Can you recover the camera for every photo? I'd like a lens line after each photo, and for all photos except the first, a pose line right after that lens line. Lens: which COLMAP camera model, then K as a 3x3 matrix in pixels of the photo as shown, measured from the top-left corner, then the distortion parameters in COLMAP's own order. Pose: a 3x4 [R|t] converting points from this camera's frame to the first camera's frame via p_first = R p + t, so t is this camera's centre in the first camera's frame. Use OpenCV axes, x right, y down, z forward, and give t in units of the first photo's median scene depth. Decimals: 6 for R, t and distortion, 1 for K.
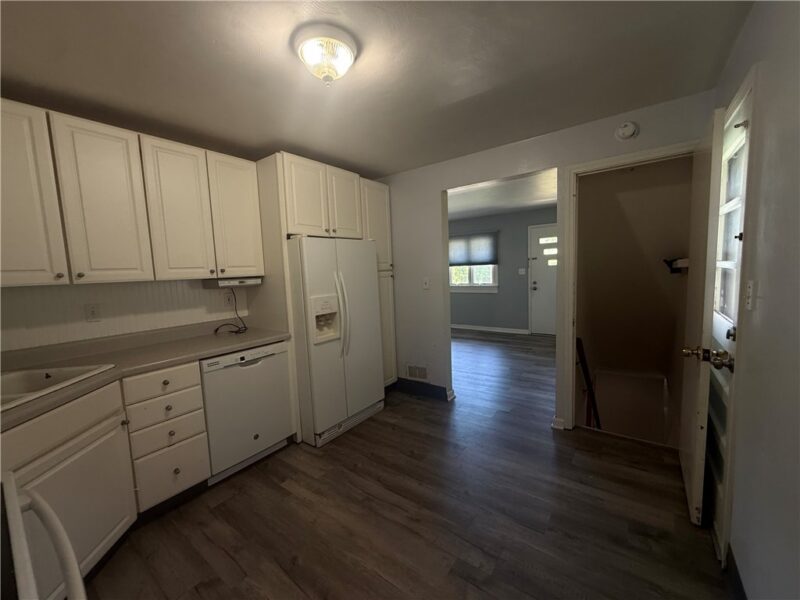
lens RADIAL K [[318.7, 0, 400.0], [0, 318.7, 300.0], [0, 0, 1]] dist [-0.000408, -0.000092]
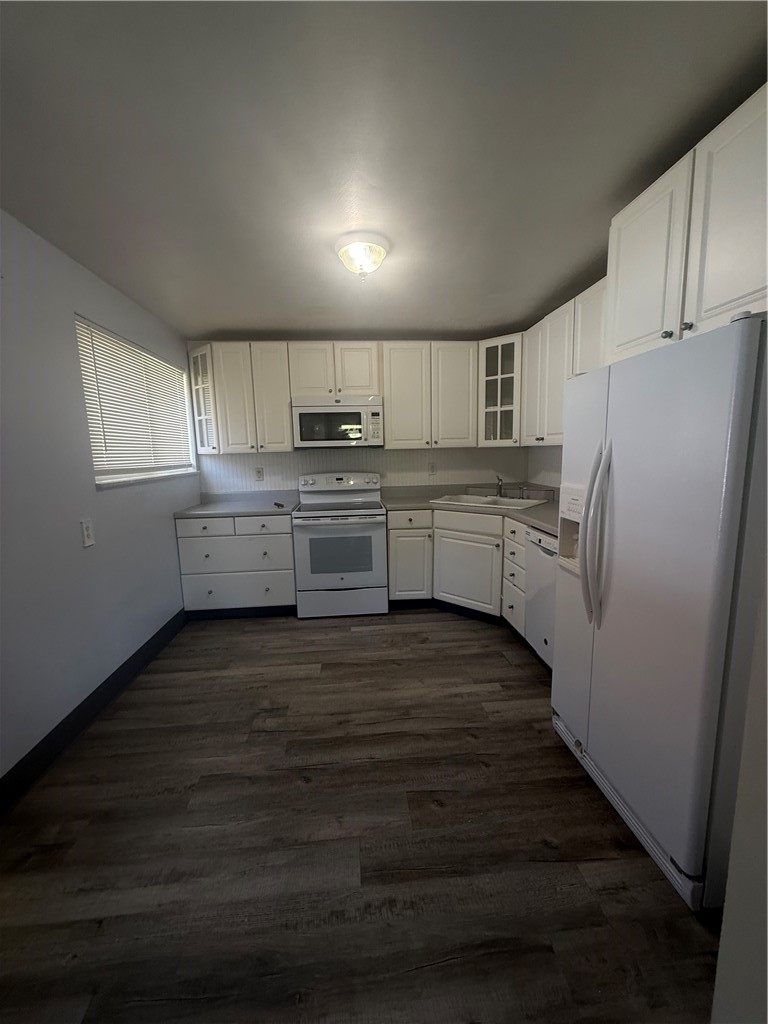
lens RADIAL K [[408.0, 0, 384.0], [0, 408.0, 512.0], [0, 0, 1]] dist [-0.000408, -0.000092]
pose [[-0.747922, 0.155363, -0.645348, 0.558953], [-0.012376, 0.968790, 0.247572, -0.172998], [0.663671, 0.193152, -0.722657, 1.621268]]
